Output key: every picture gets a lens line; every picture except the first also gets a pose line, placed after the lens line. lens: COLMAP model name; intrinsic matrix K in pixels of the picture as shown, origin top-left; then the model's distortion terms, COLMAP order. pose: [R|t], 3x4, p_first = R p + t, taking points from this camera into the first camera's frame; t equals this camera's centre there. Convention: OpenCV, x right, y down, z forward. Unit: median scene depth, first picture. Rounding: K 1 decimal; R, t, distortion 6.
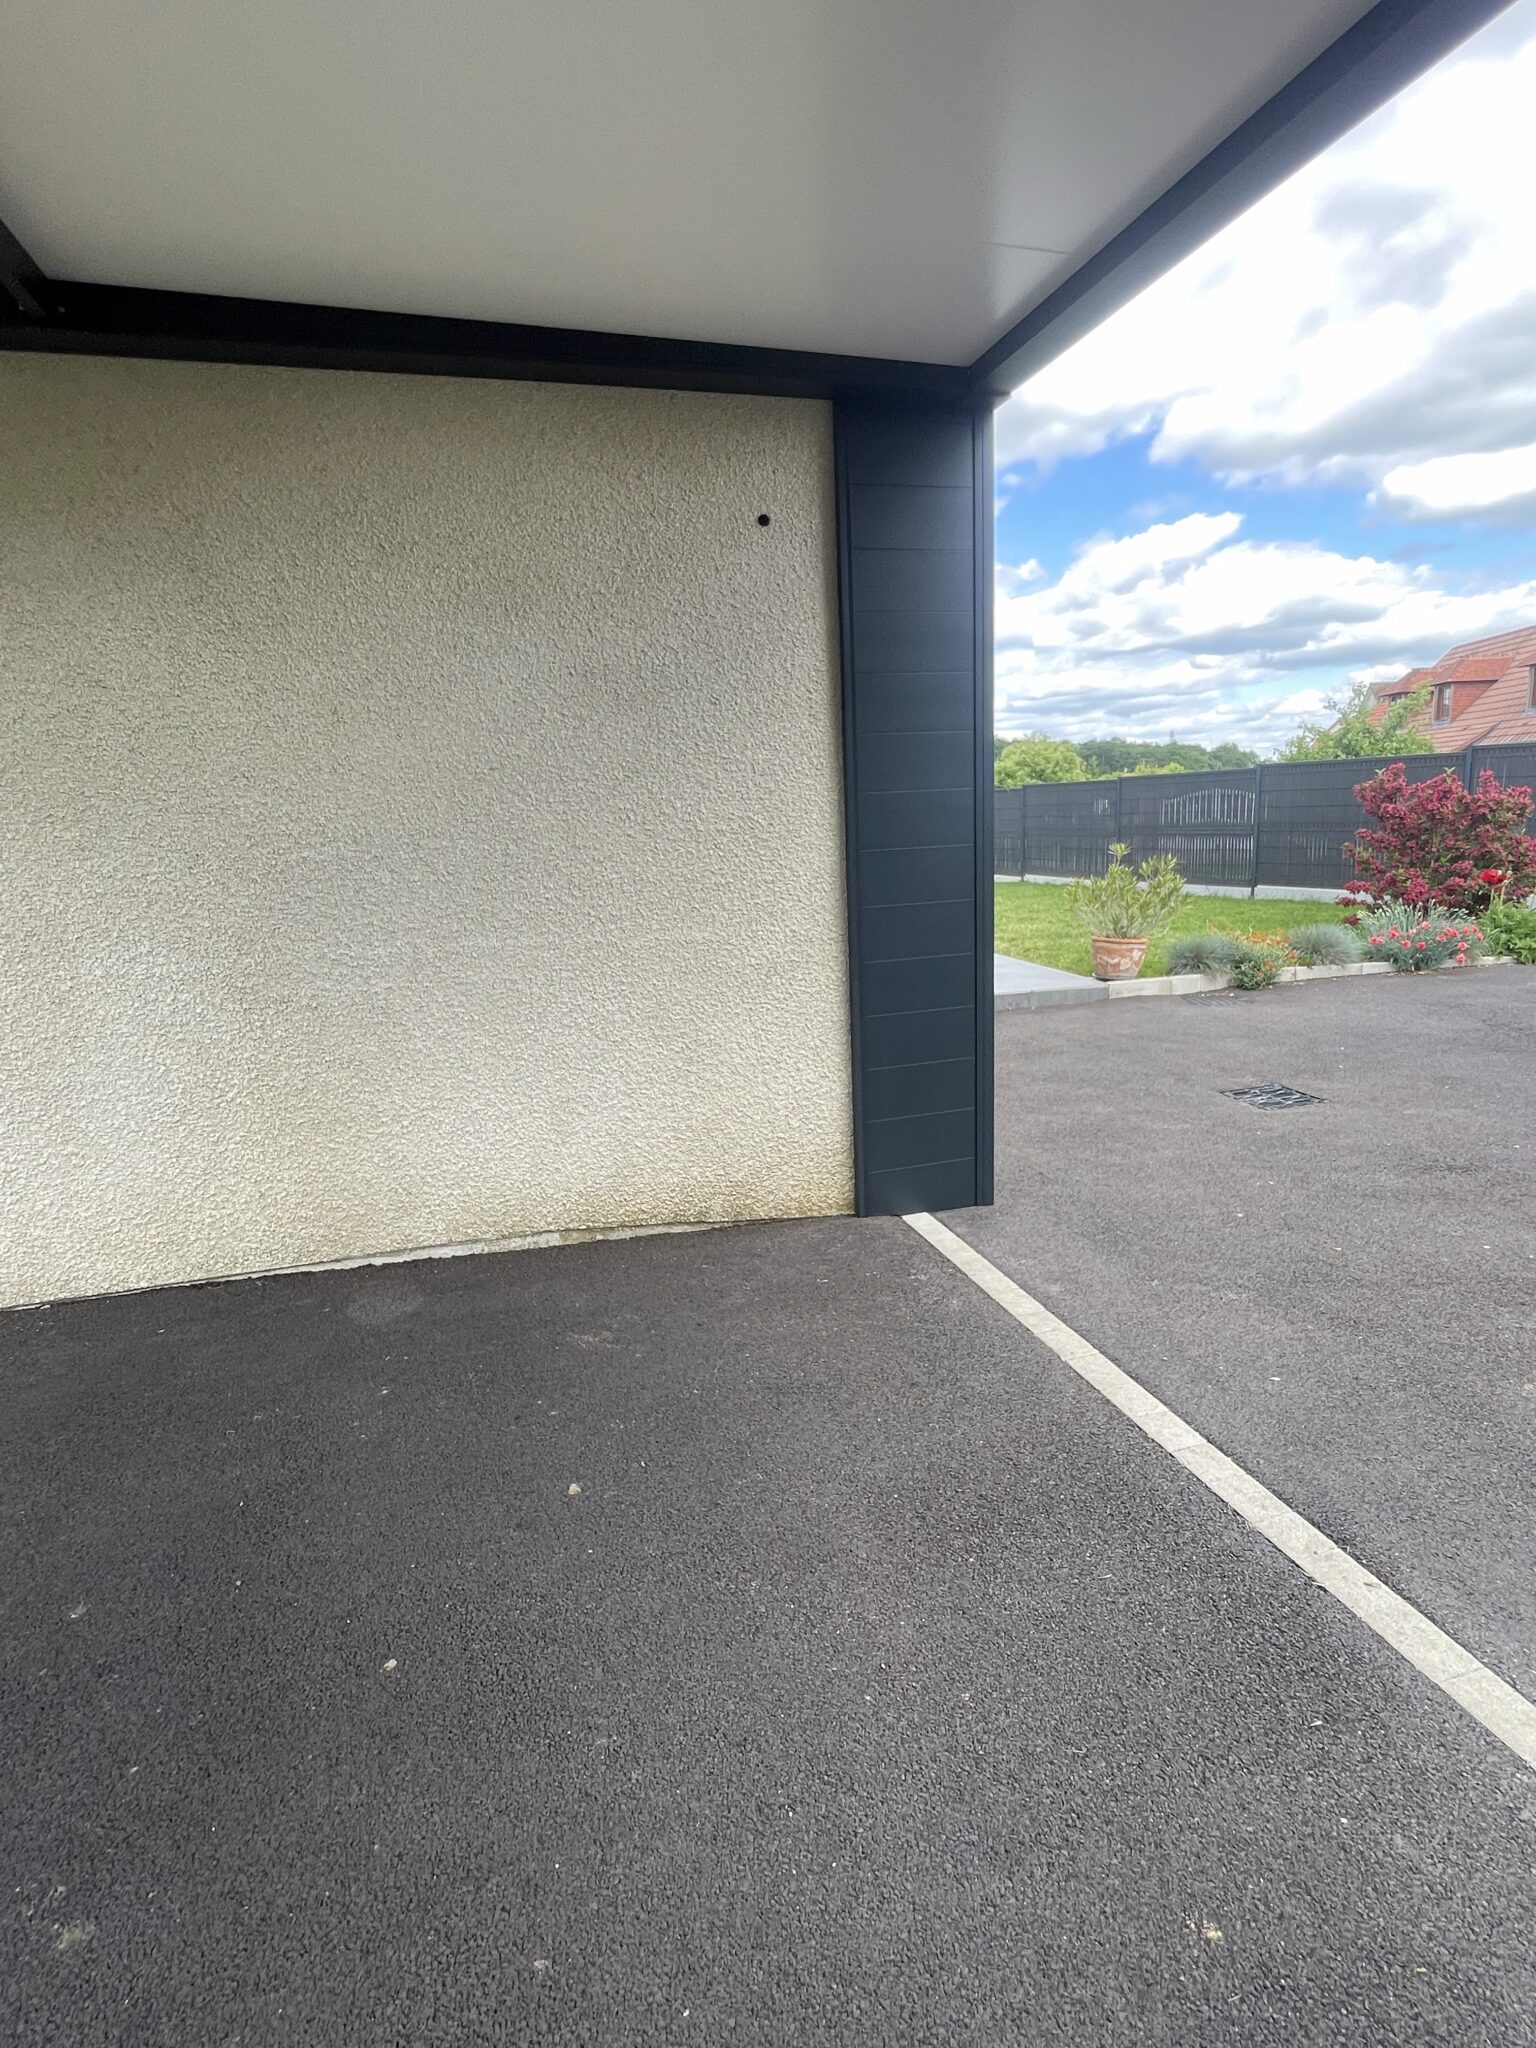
lens RADIAL K [[1065.5, 0, 762.0], [0, 1065.5, 1015.8], [0, 0, 1]] dist [0.005436, 0.000521]
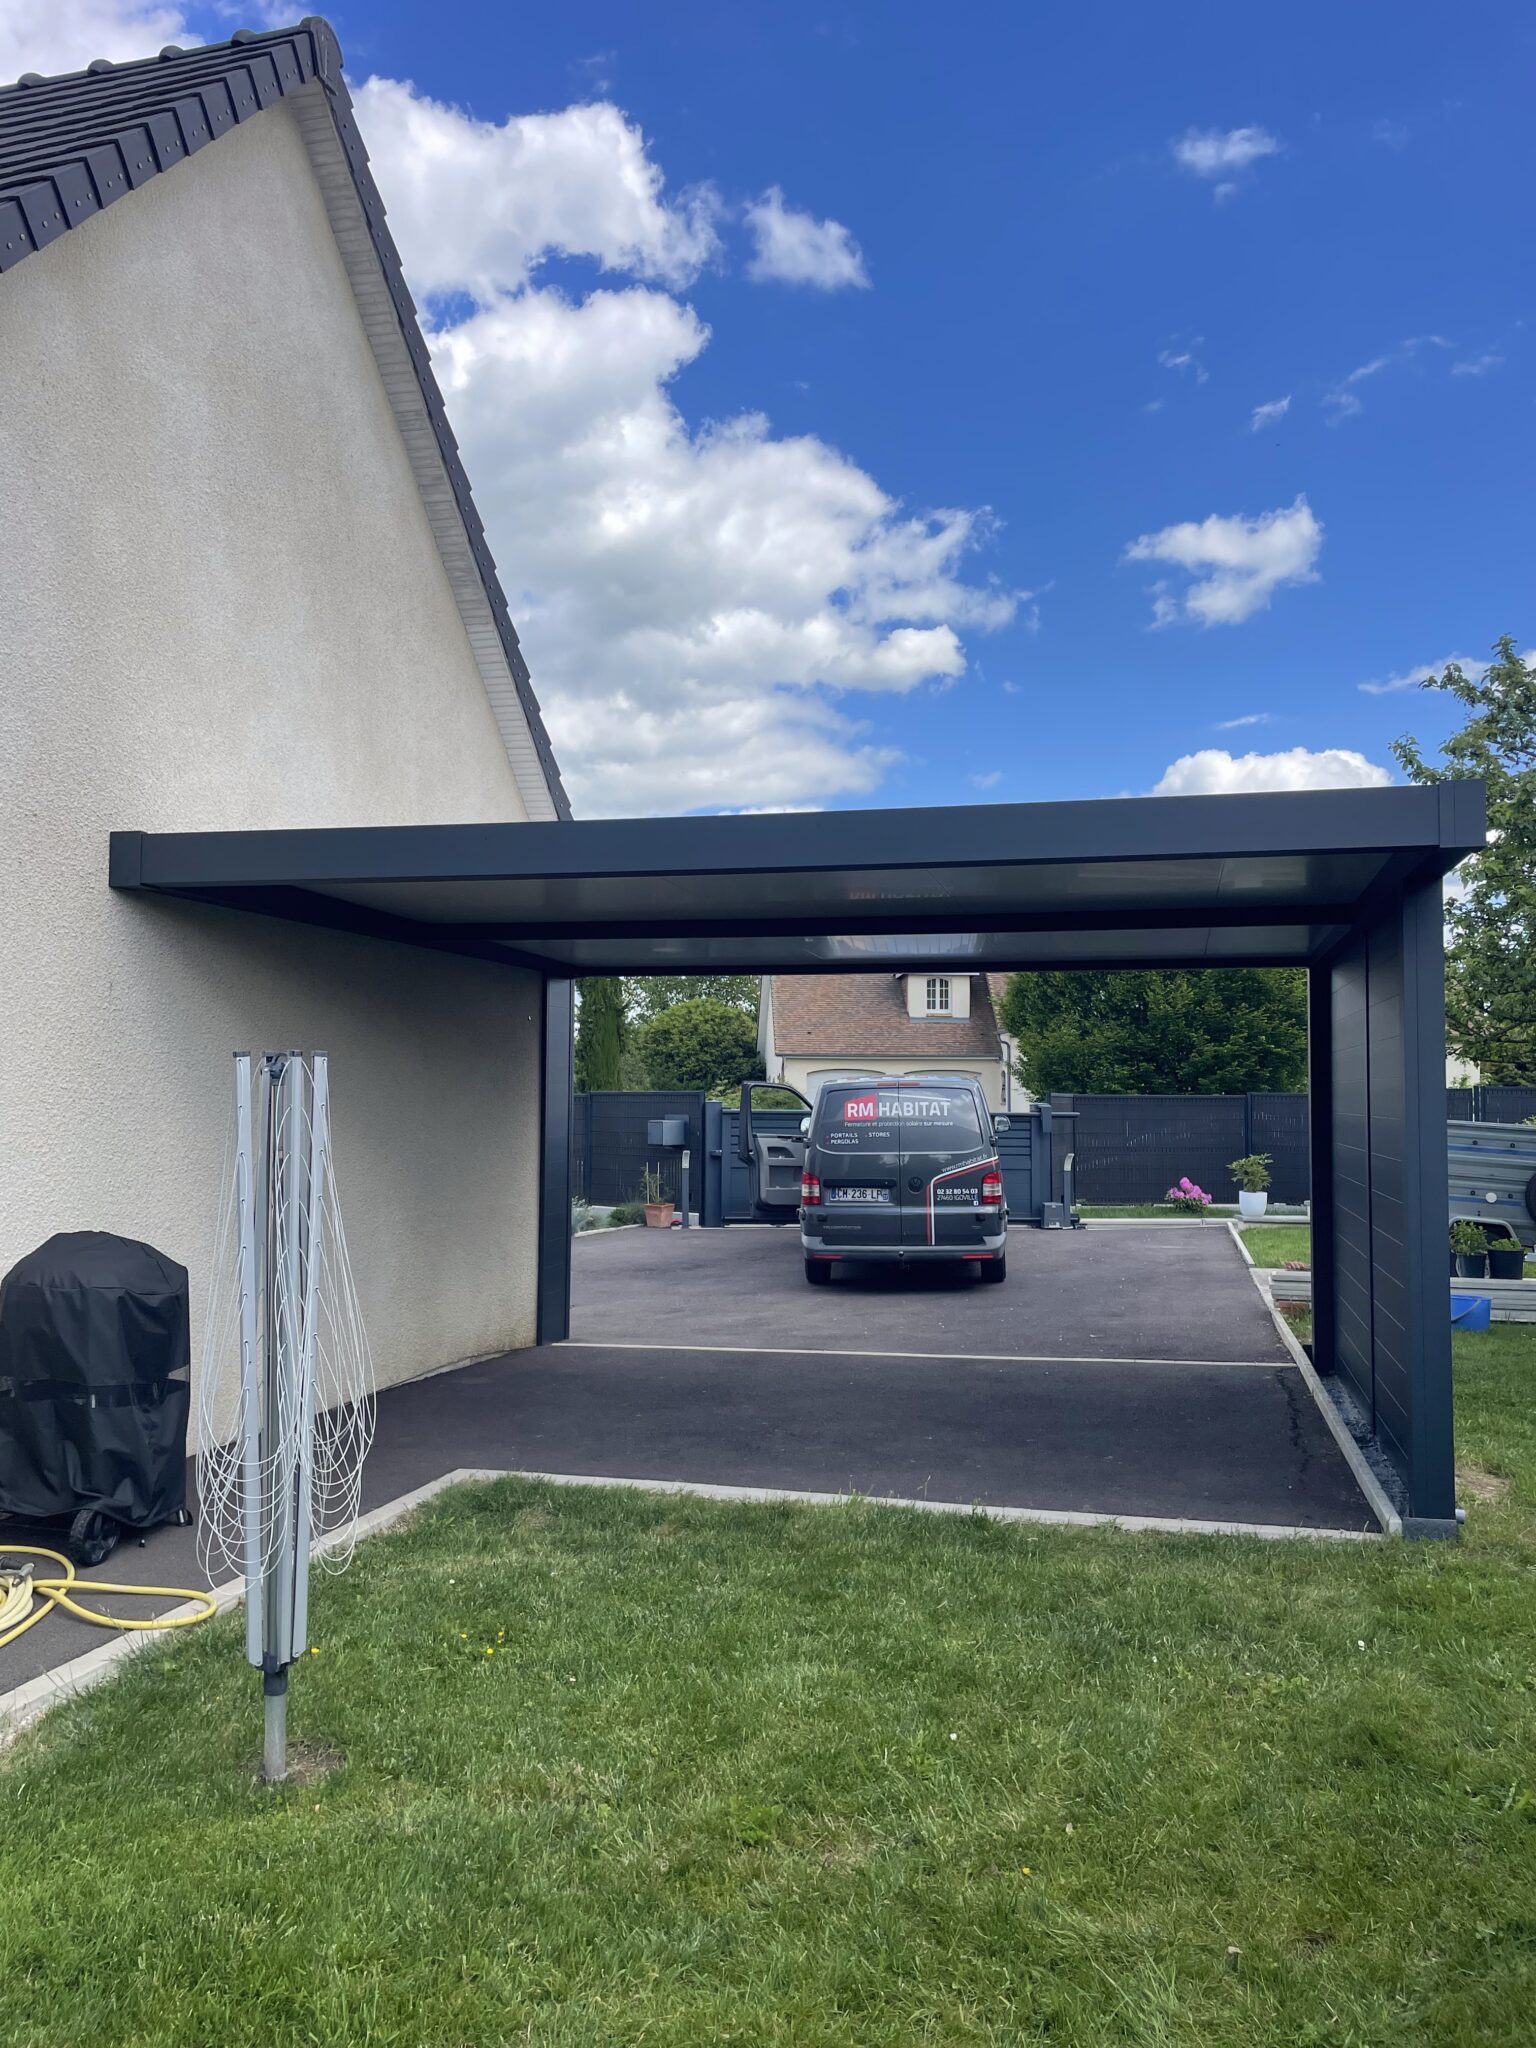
lens RADIAL K [[1538.0, 0, 756.2], [0, 1538.0, 1022.2], [0, 0, 1]] dist [0.011785, -0.008265]
pose [[0.505852, 0.083462, 0.858573, -1.250500], [0.143031, 0.973416, -0.178896, 0.097567], [-0.850680, 0.213298, 0.480466, -0.478862]]
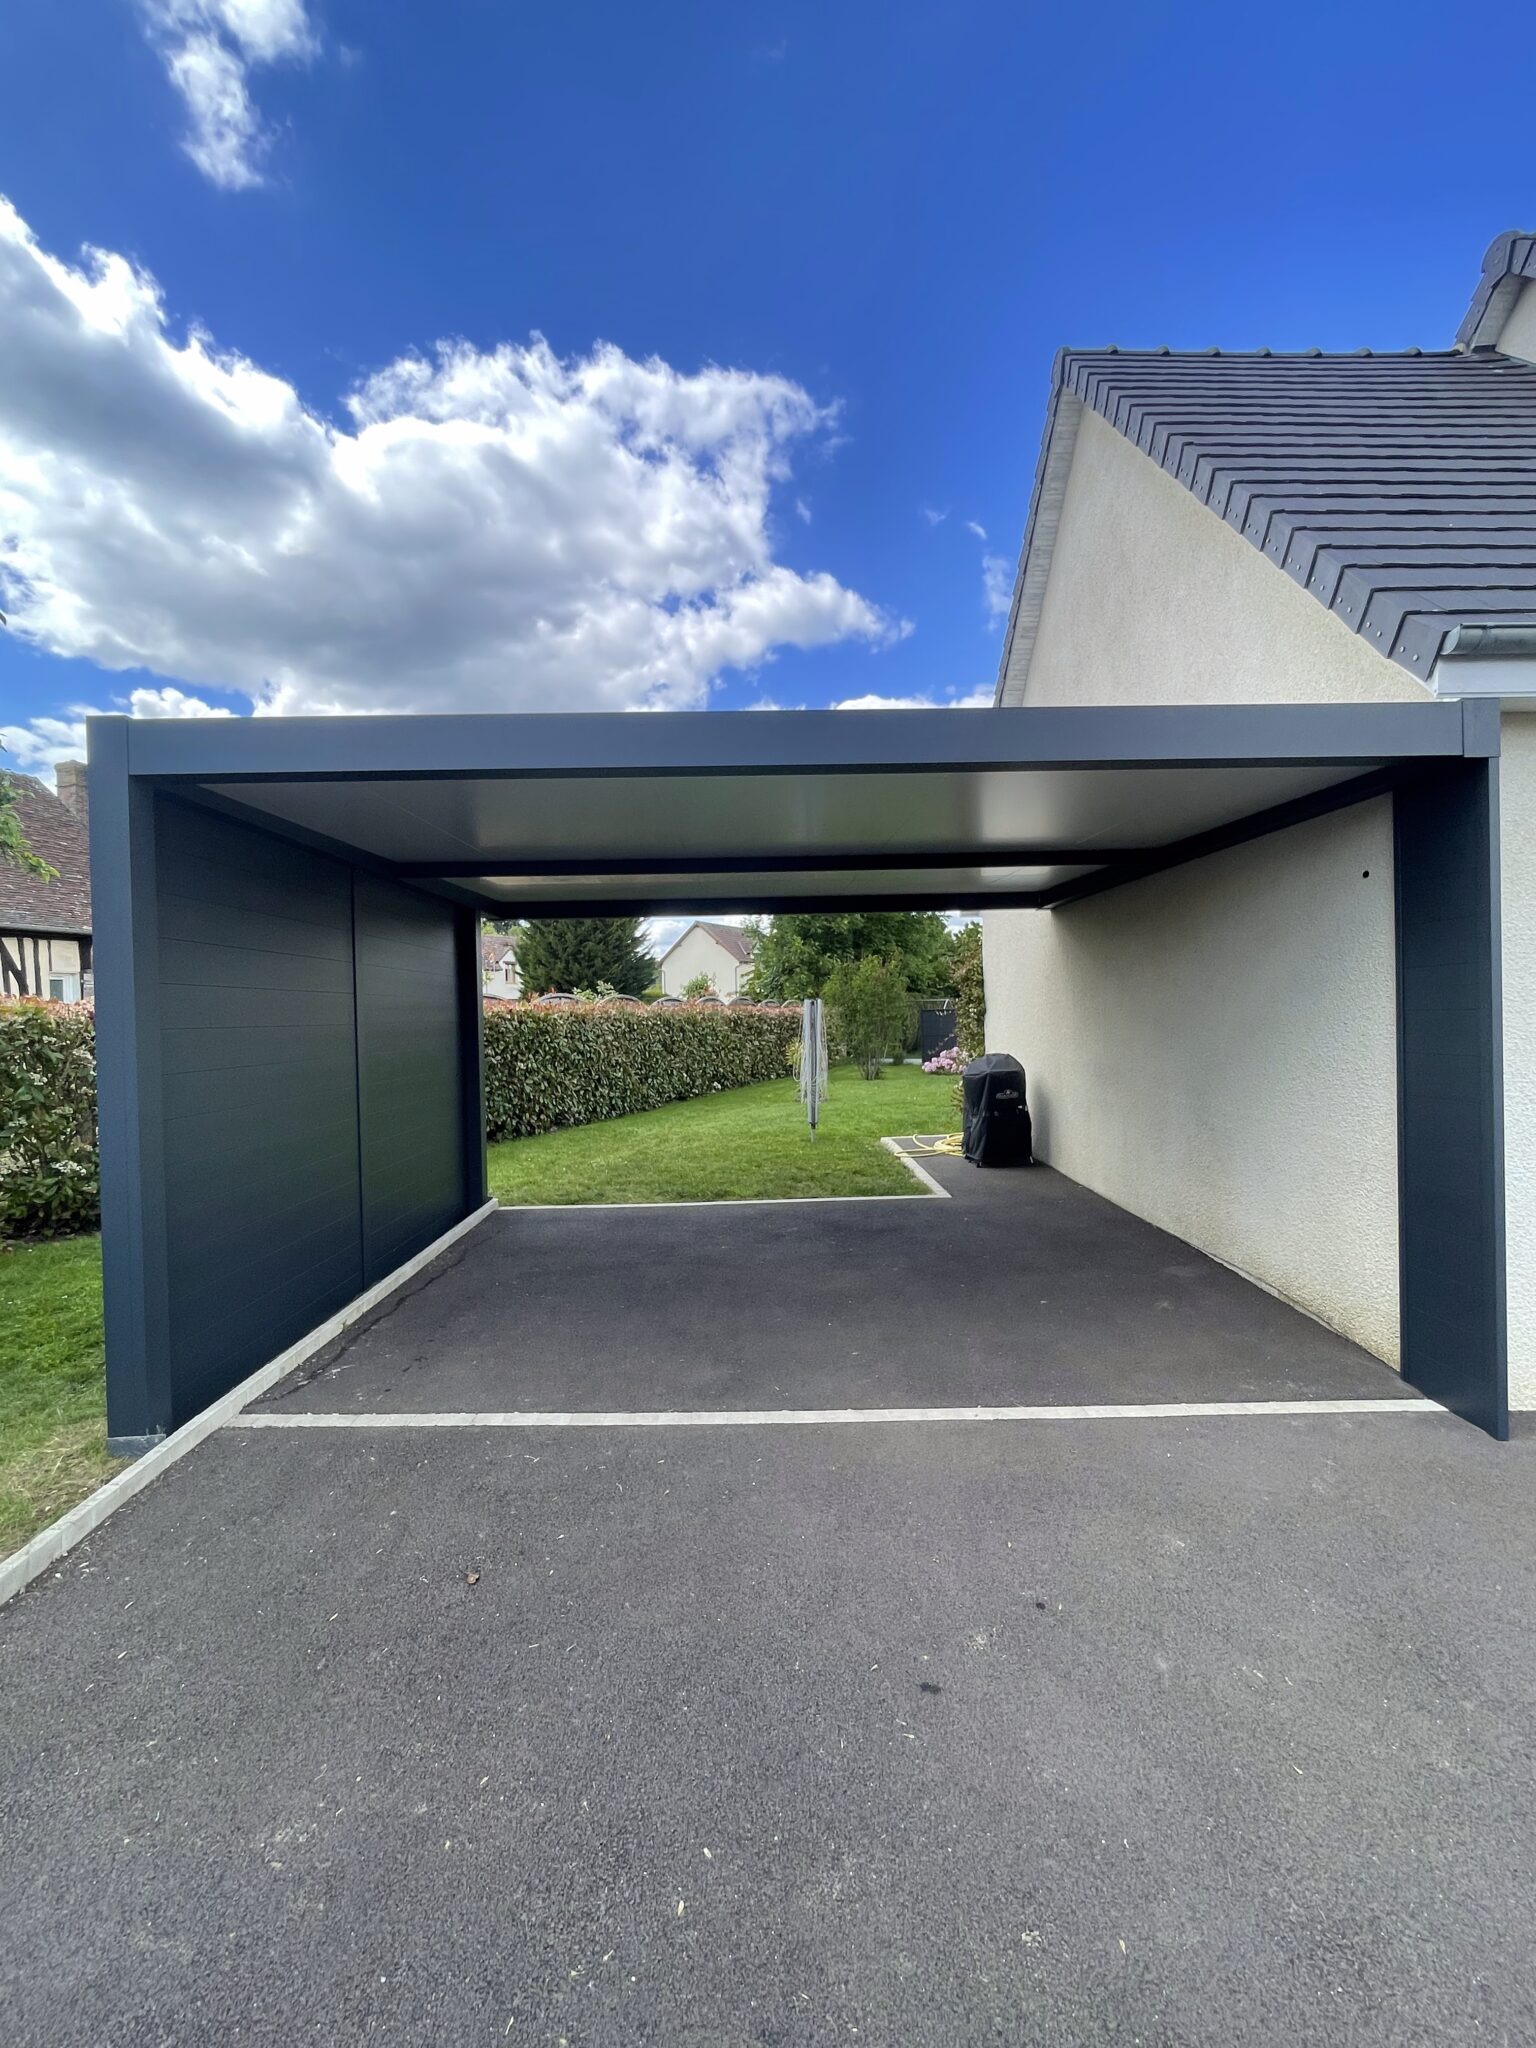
lens RADIAL K [[881.7, 0, 782.6], [0, 881.7, 1023.4], [0, 0, 1]] dist [-0.021785, -0.000234]
pose [[-0.231664, 0.053384, -0.971330, 0.697181], [-0.166822, 0.981522, 0.093731, -0.112385], [0.958385, 0.183754, -0.218478, 0.247325]]
